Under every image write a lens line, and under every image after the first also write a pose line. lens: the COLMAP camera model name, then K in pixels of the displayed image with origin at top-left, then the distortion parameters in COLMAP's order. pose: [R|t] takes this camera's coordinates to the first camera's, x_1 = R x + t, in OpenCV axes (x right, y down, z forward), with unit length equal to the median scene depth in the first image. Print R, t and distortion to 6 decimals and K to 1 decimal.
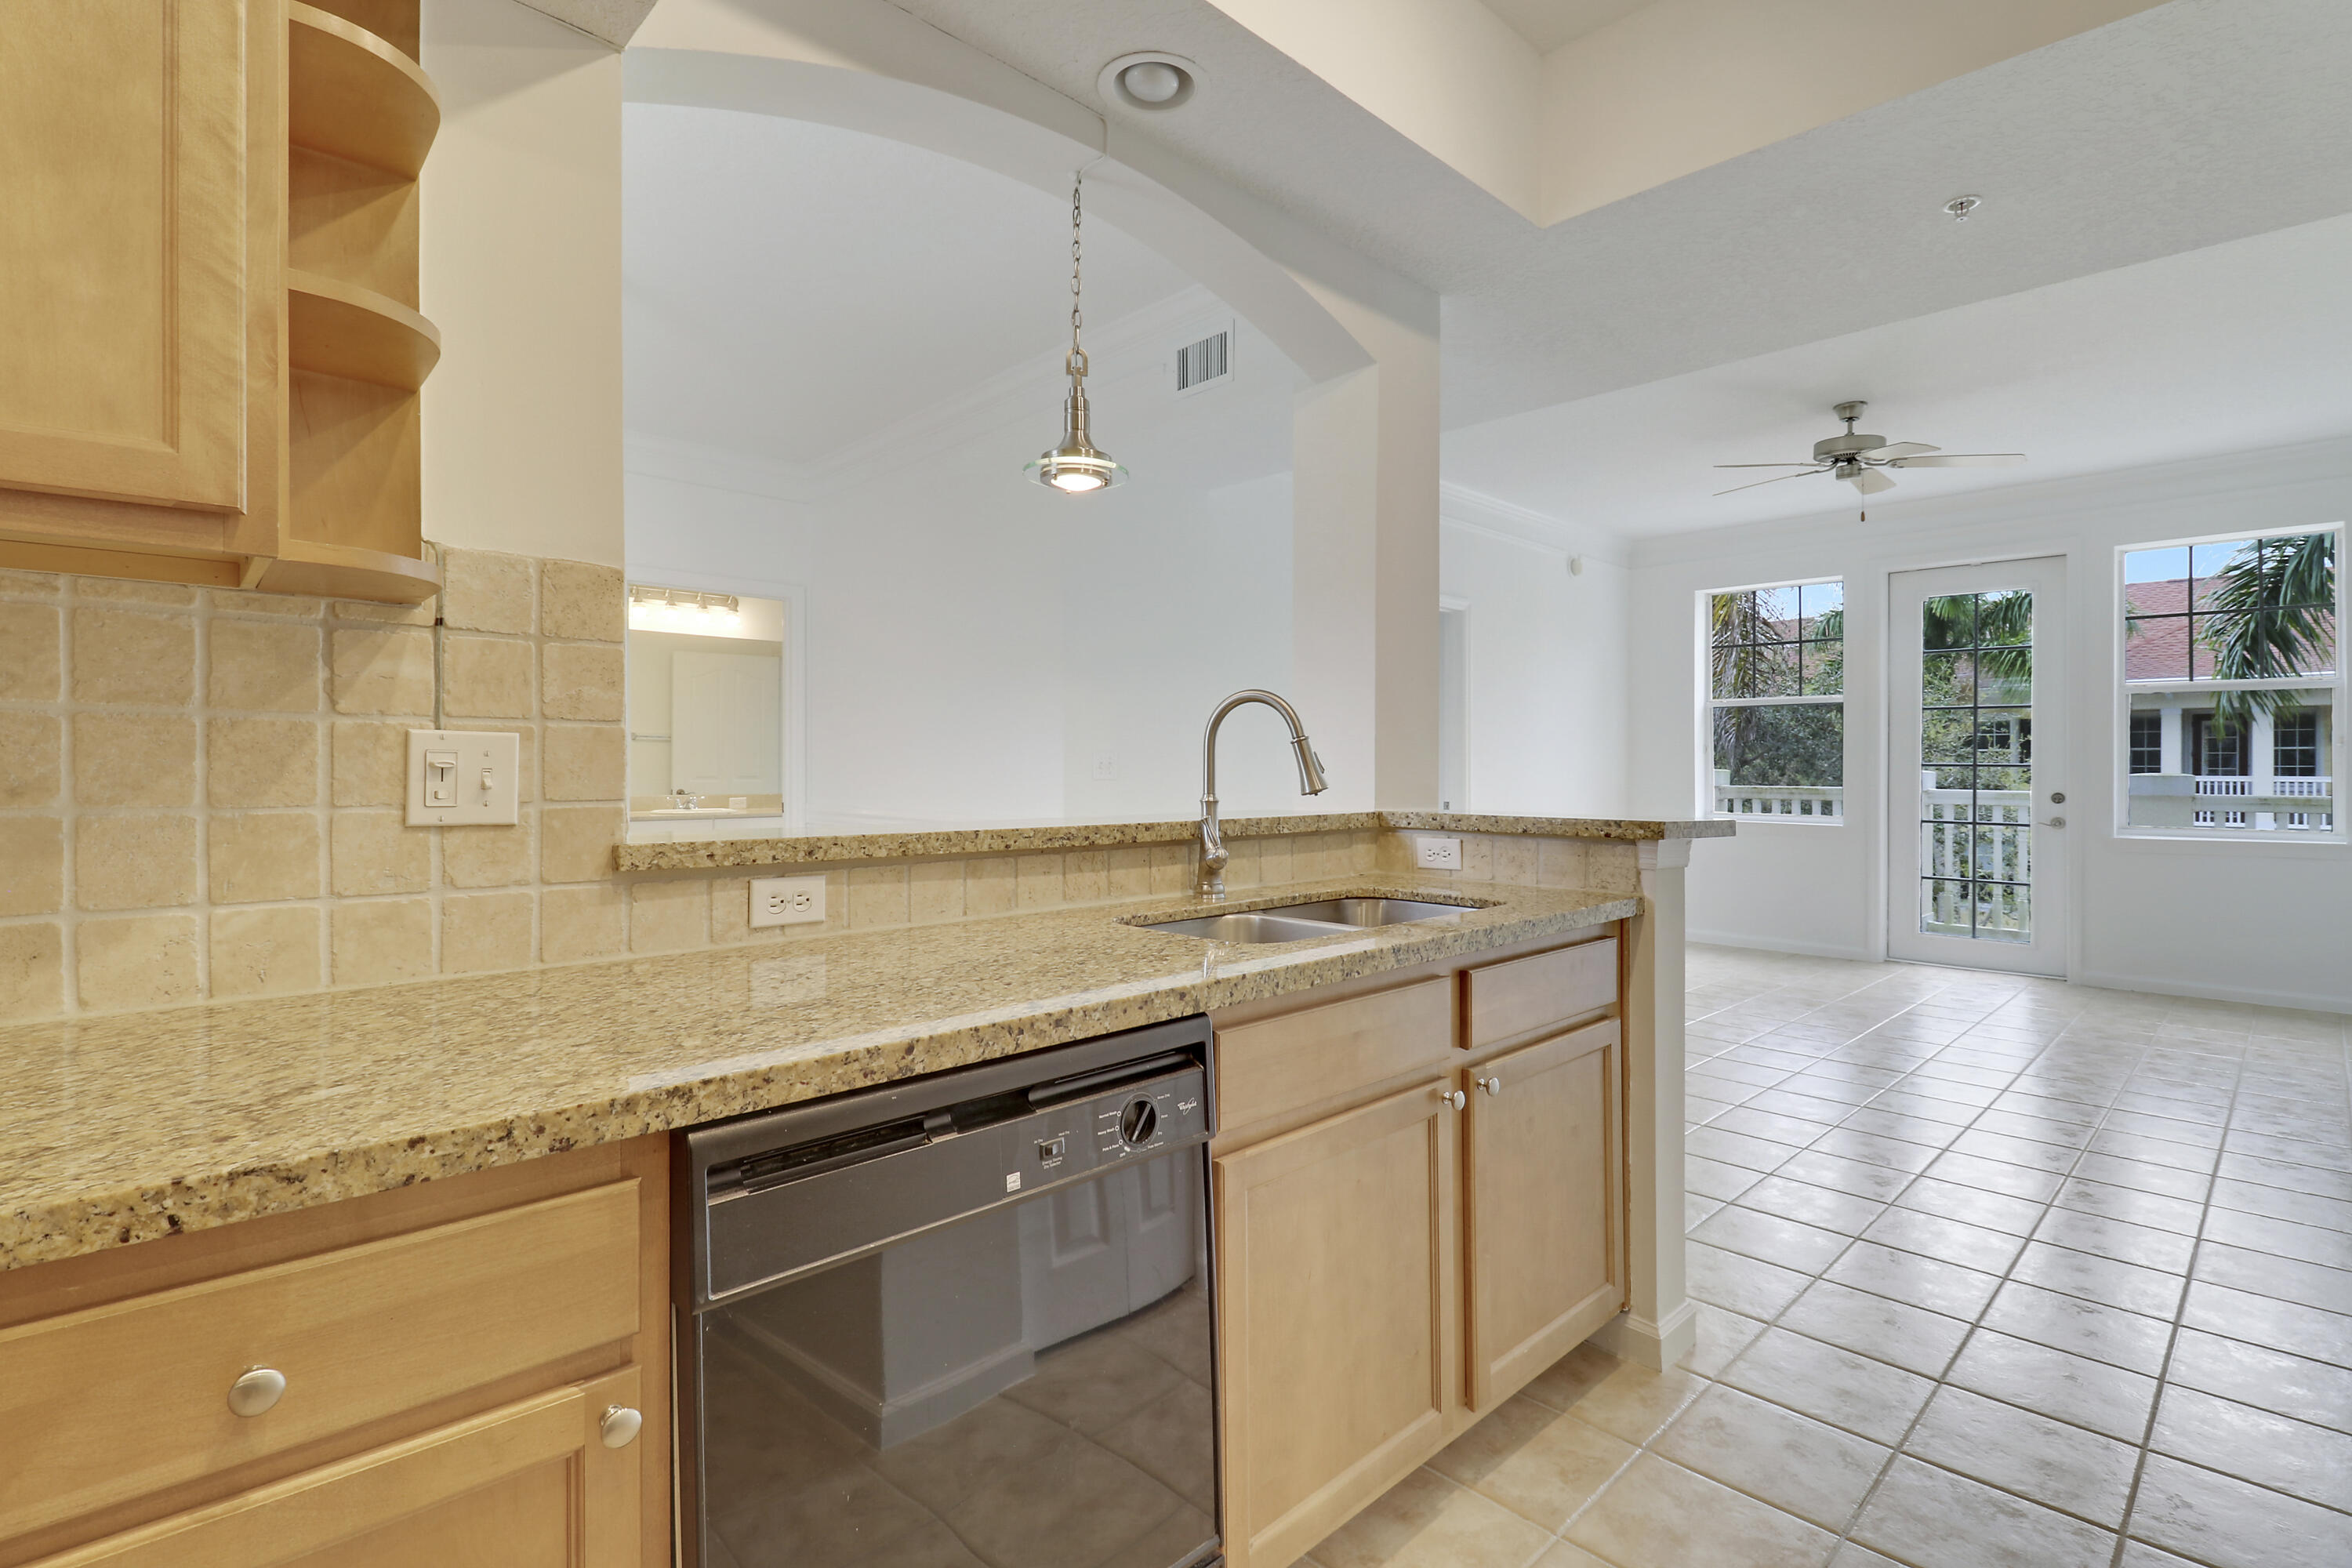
lens RADIAL K [[1107.5, 0, 1205.6], [0, 1107.5, 752.3], [0, 0, 1]] dist [-0.003610, -0.008454]
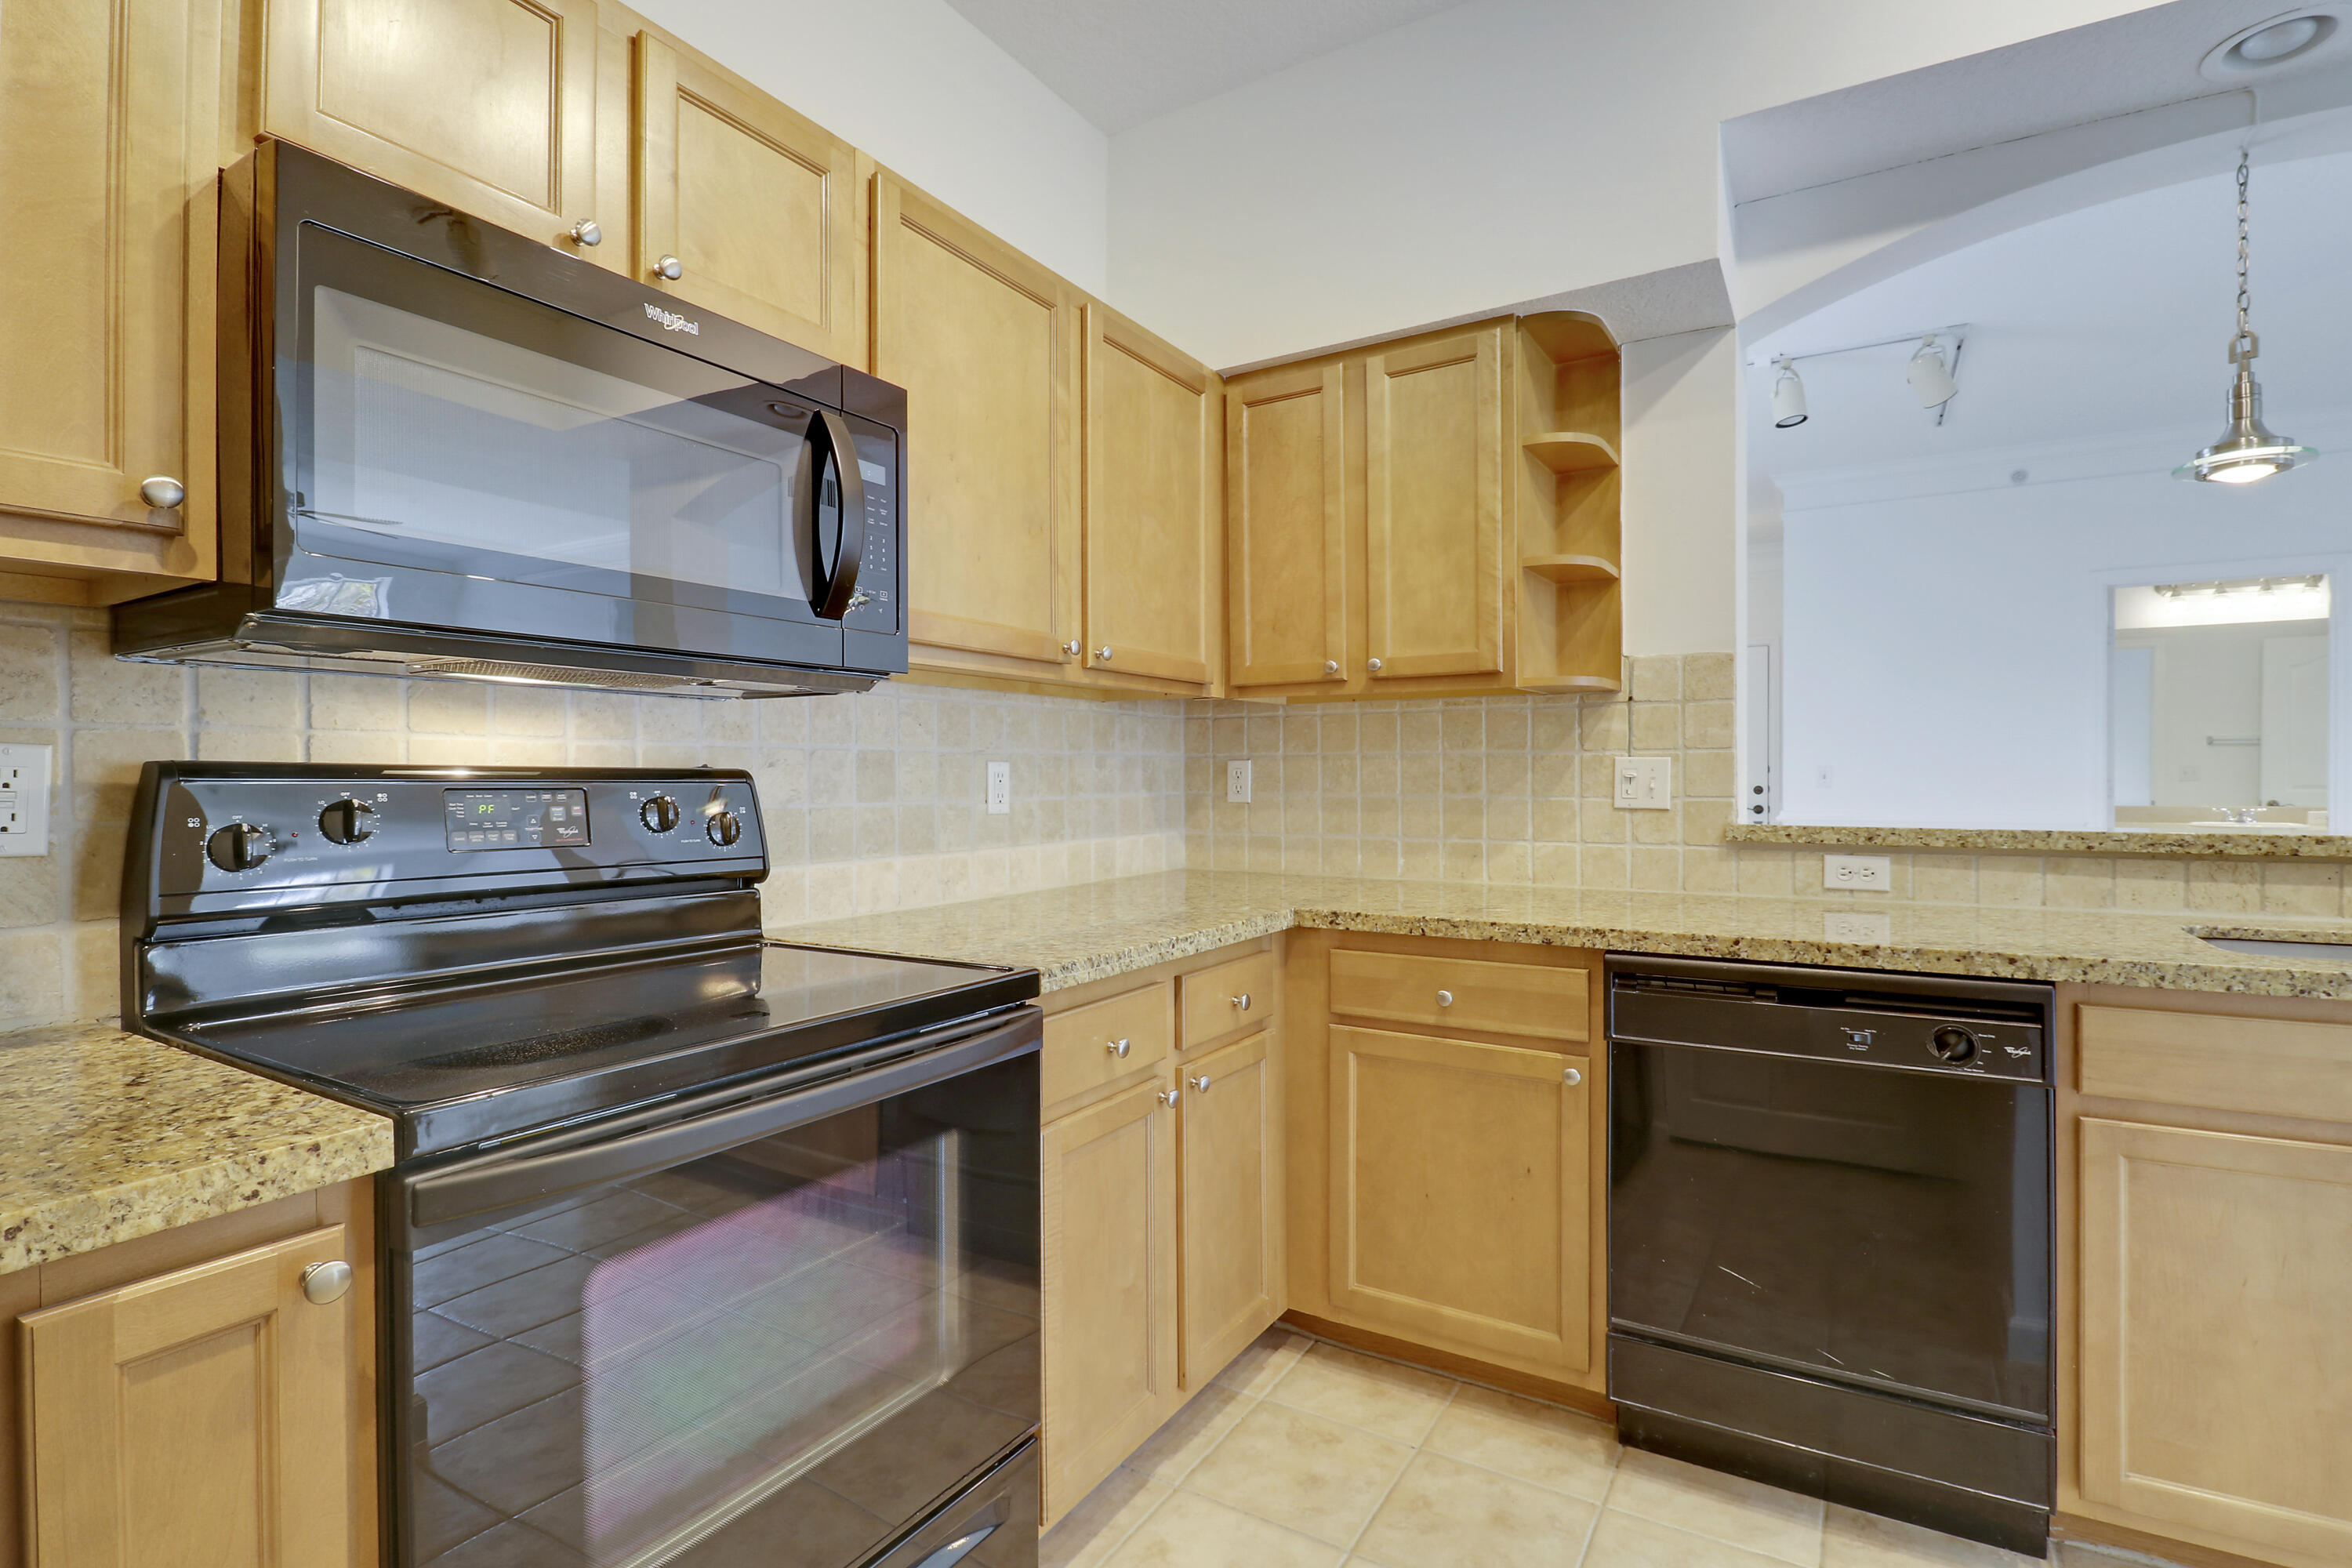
lens RADIAL K [[1107.5, 0, 1161.0], [0, 1107.5, 776.0], [0, 0, 1]] dist [-0.003610, -0.008454]
pose [[0.222815, -0.003873, -0.974853, 0.737994], [0.017621, 0.999845, 0.000055, -0.002010], [0.974701, -0.017190, 0.222849, -0.146286]]
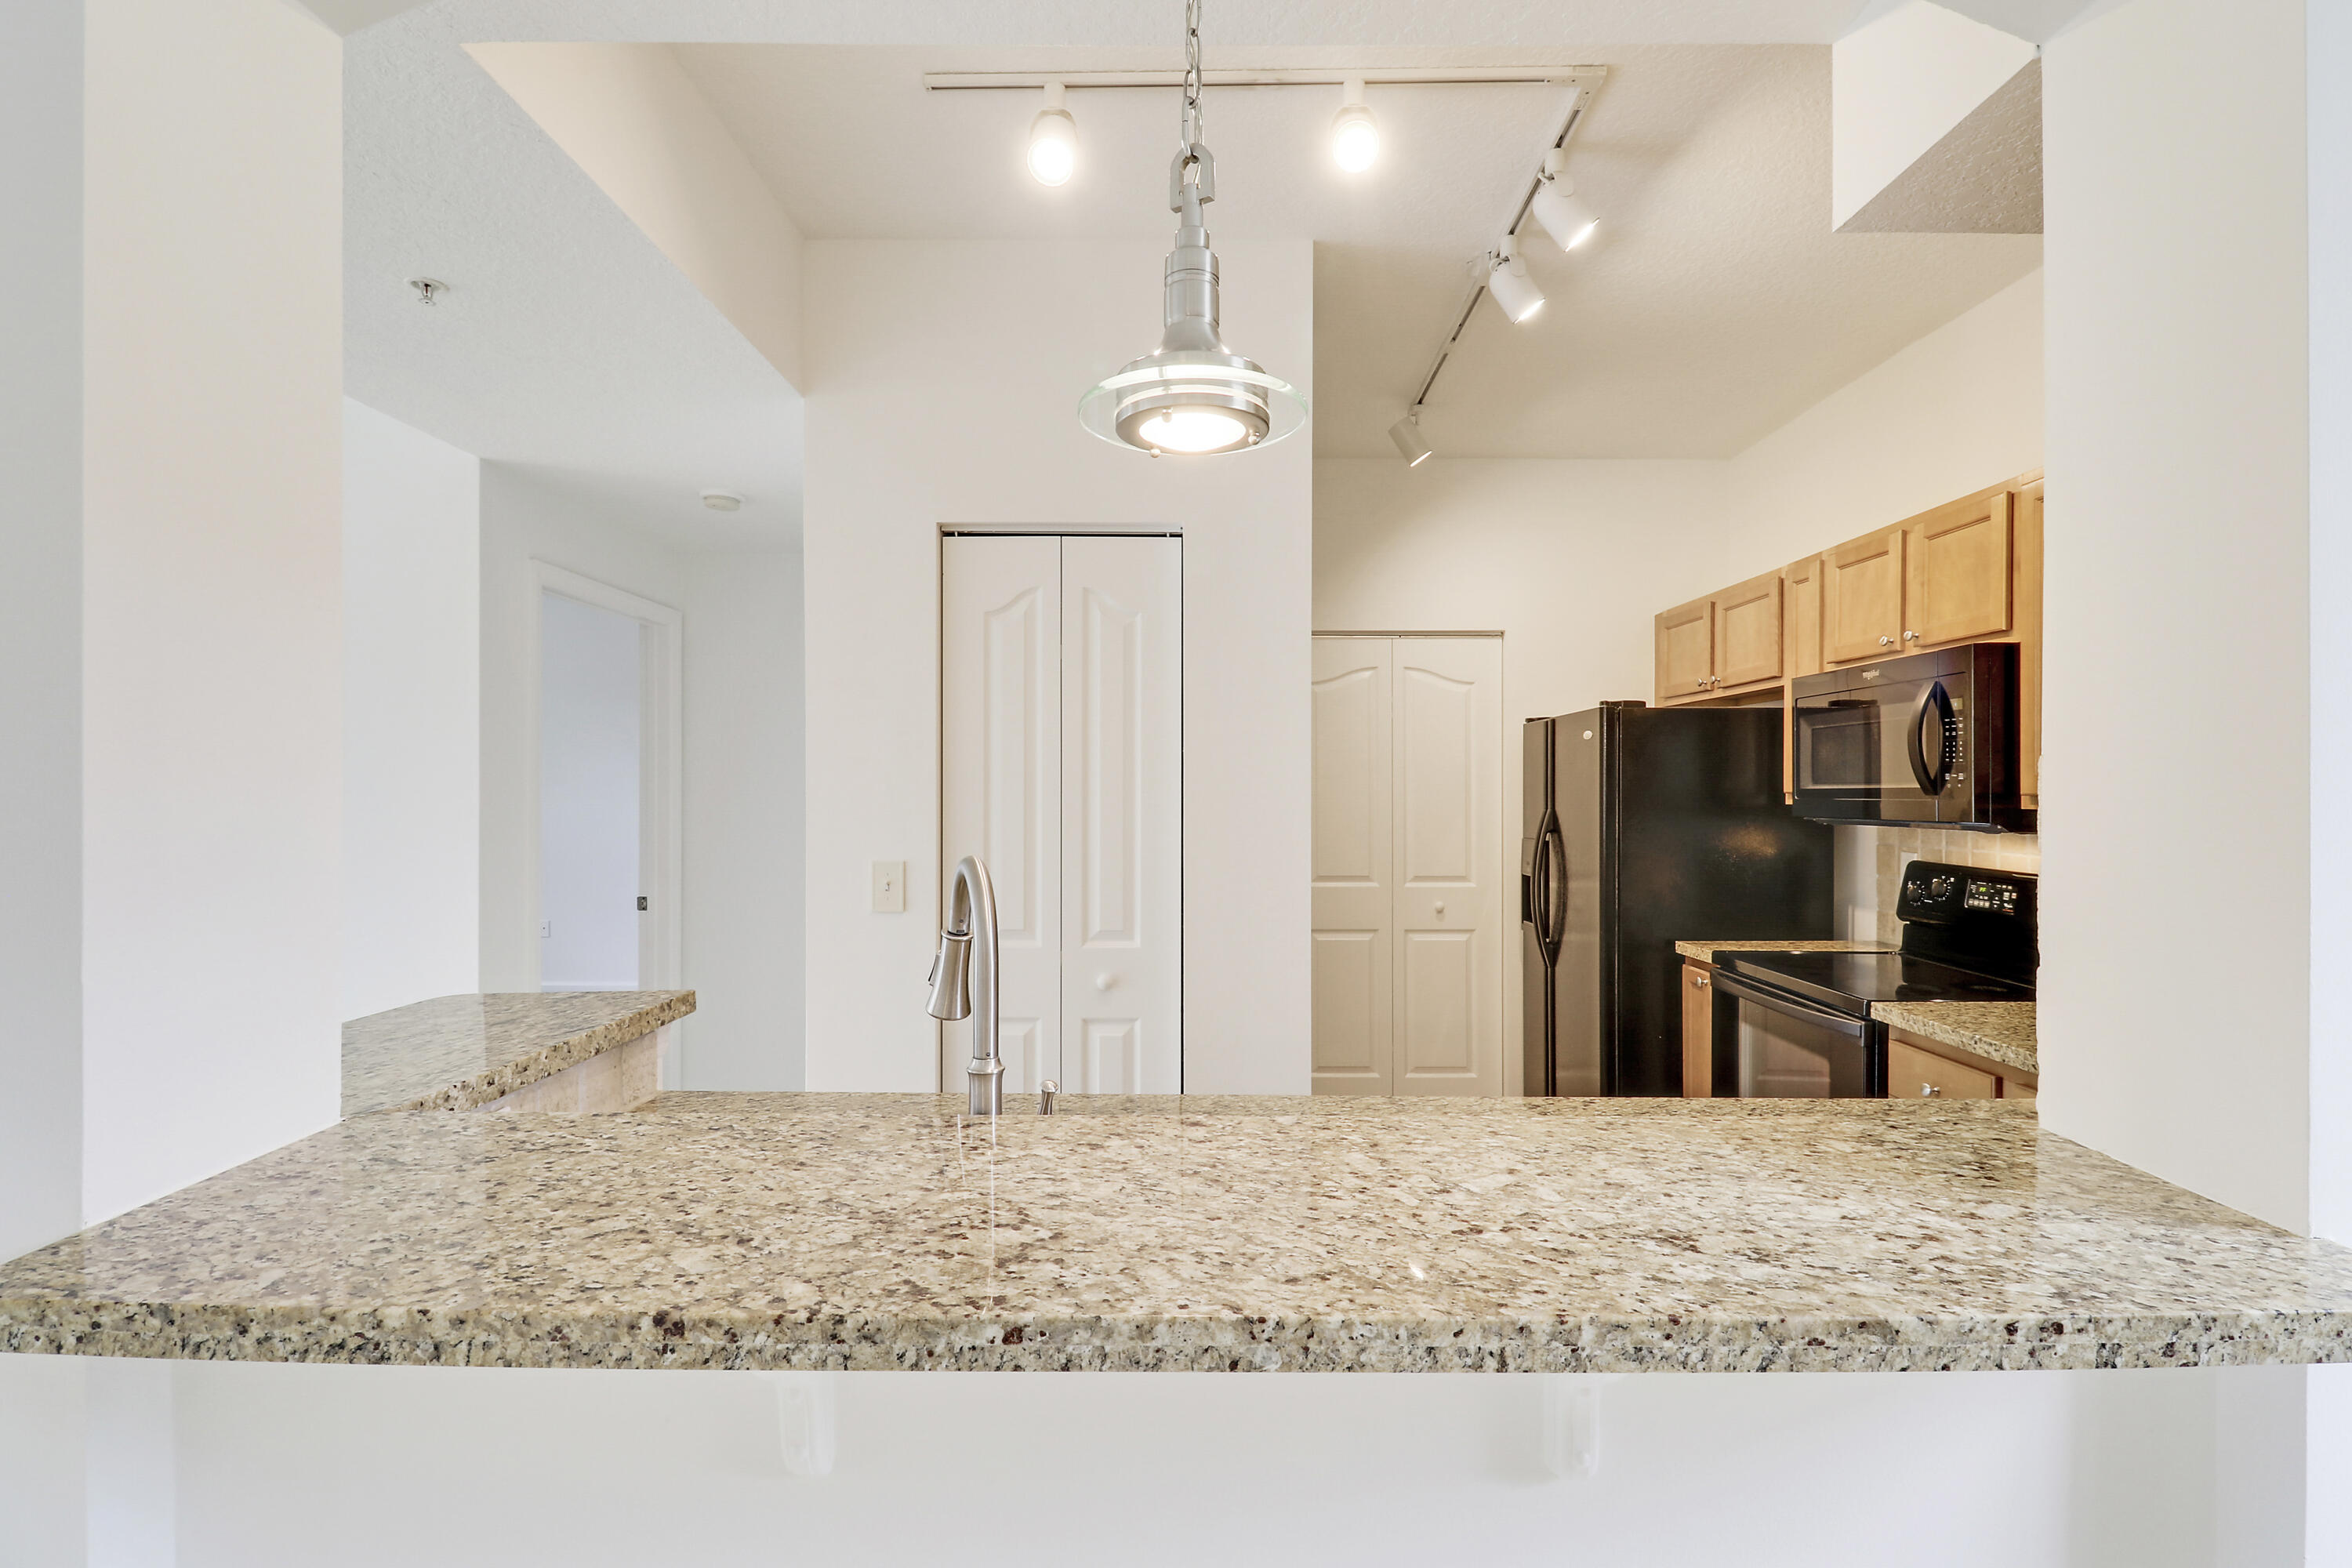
lens RADIAL K [[1107.5, 0, 1211.0], [0, 1107.5, 802.6], [0, 0, 1]] dist [-0.003610, -0.008454]
pose [[-0.707590, -0.011433, 0.706531, -0.561030], [-0.014508, 0.999893, 0.001649, -0.108462], [-0.706474, -0.009084, -0.707680, 1.635547]]
